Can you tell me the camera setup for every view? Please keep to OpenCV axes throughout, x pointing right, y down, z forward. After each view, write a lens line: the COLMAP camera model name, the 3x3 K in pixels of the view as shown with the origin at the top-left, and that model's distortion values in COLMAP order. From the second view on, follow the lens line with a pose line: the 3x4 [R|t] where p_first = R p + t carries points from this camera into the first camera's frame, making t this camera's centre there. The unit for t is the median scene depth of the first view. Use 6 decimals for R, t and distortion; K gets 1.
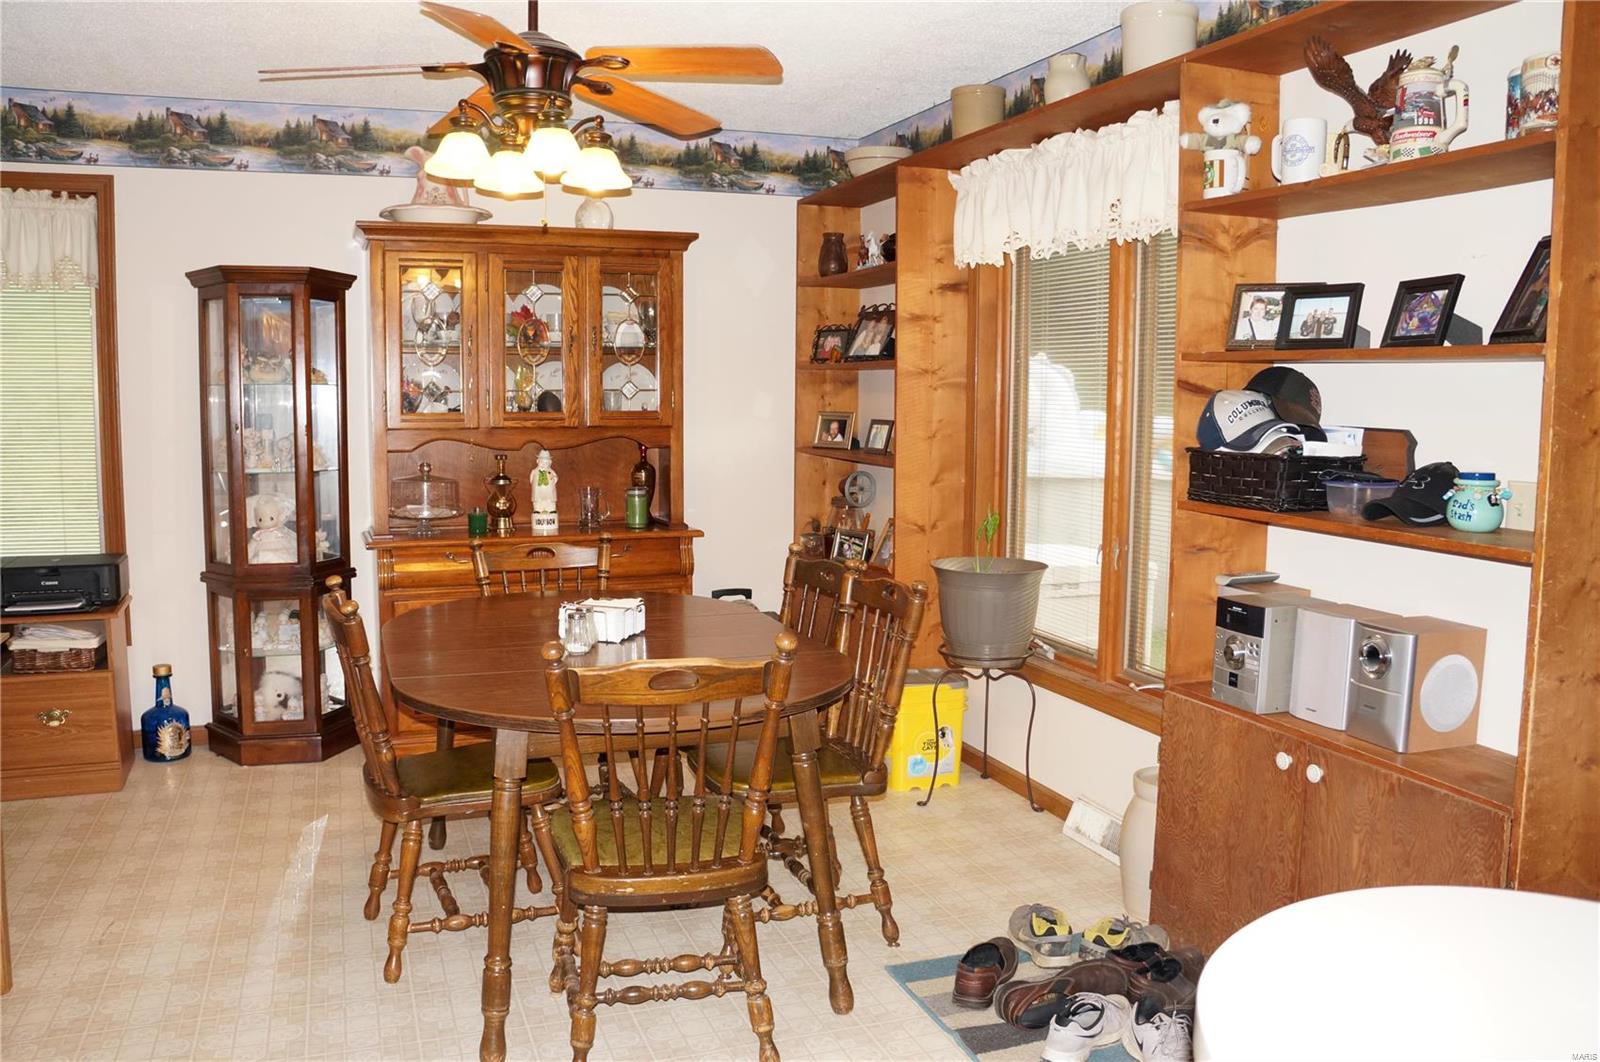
lens RADIAL K [[1253.9, 0, 800.0], [0, 1253.9, 531.0], [0, 0, 1]] dist [-0.176904, 0.123067]
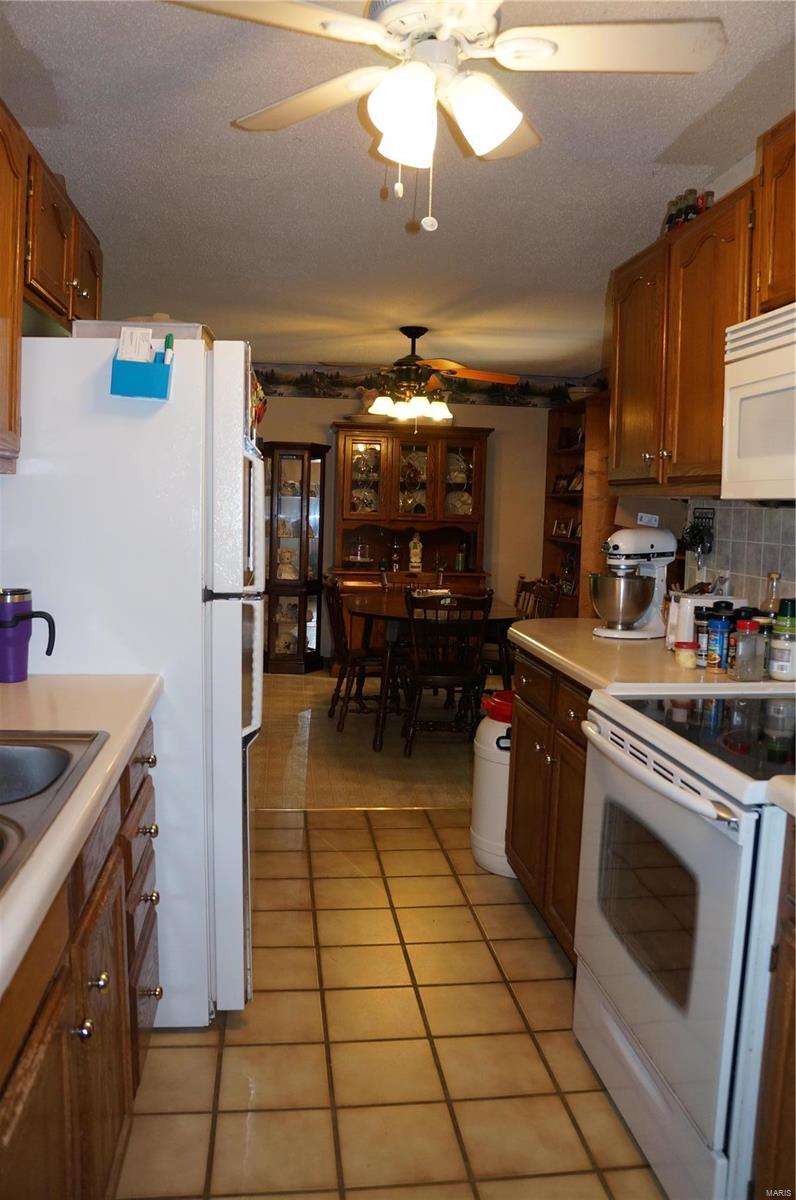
lens RADIAL K [[940.5, 0, 398.0], [0, 940.5, 600.0], [0, 0, 1]] dist [-0.176904, 0.123067]
pose [[0.971048, 0.046211, -0.234373, 0.139623], [-0.049298, 0.998757, -0.007329, 0.062788], [0.233743, 0.018671, 0.972119, -0.538060]]
